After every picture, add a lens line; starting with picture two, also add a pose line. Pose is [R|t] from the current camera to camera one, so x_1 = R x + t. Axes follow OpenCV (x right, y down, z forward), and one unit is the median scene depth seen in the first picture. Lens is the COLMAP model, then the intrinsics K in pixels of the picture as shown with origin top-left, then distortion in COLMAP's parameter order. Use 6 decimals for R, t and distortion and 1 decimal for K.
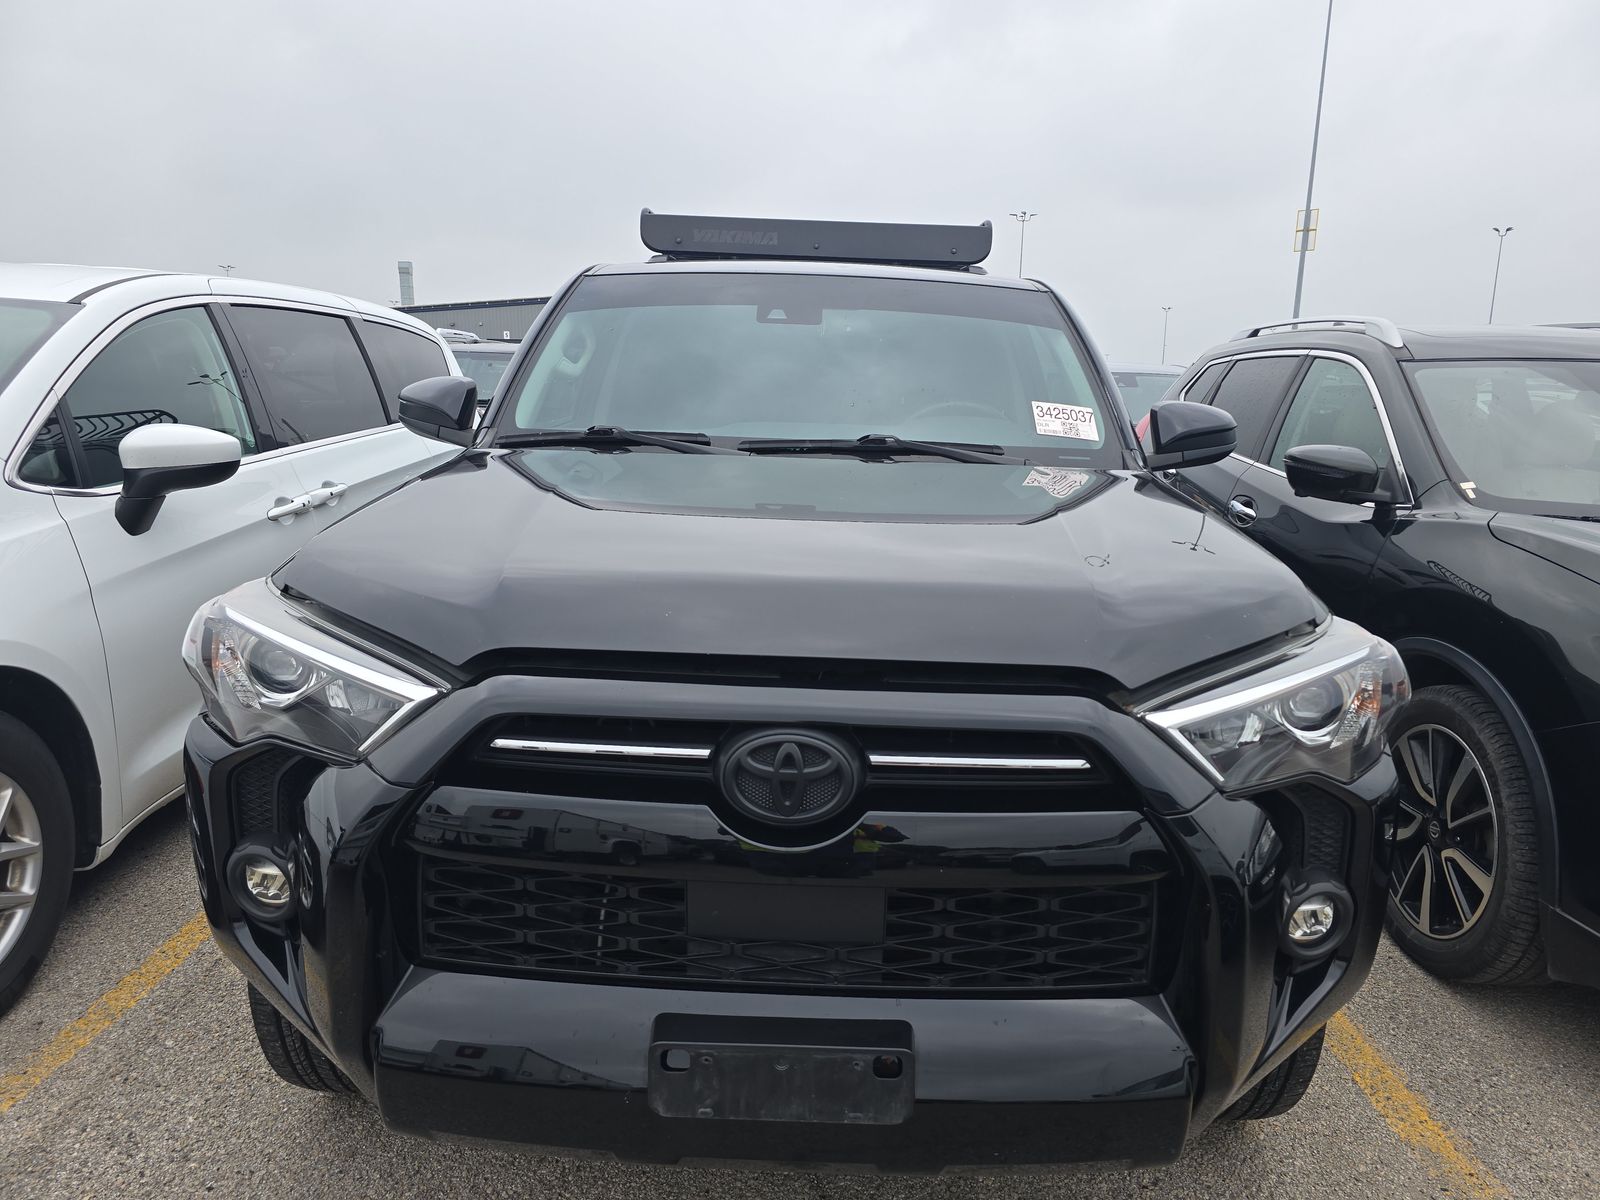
lens RADIAL K [[1052.7, 0, 800.0], [0, 1052.7, 600.0], [0, 0, 1]] dist [0.053397, -0.000085]
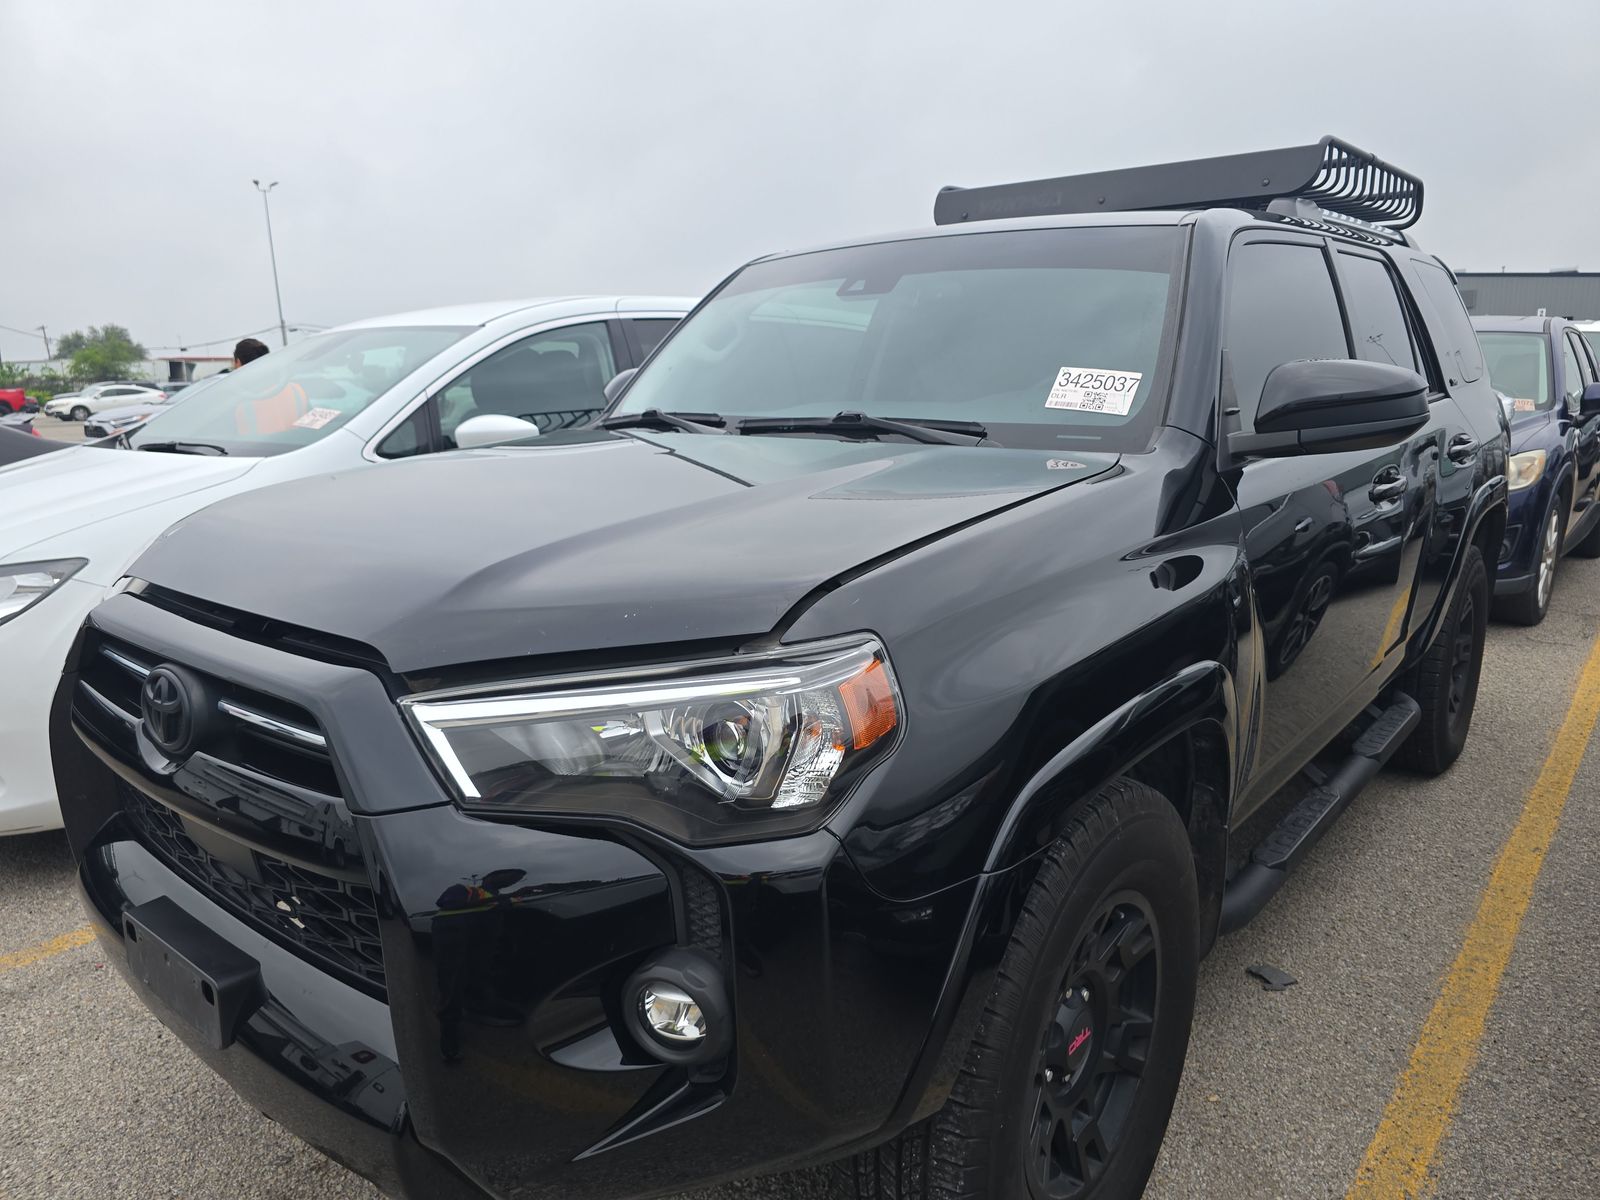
lens RADIAL K [[1097.2, 0, 800.0], [0, 1097.2, 600.0], [0, 0, 1]] dist [0.015000, 0.000353]
pose [[0.801263, 0.081542, -0.592729, 0.568752], [-0.084057, 0.996186, 0.023416, -0.015569], [0.592378, 0.031060, 0.805061, 0.220845]]
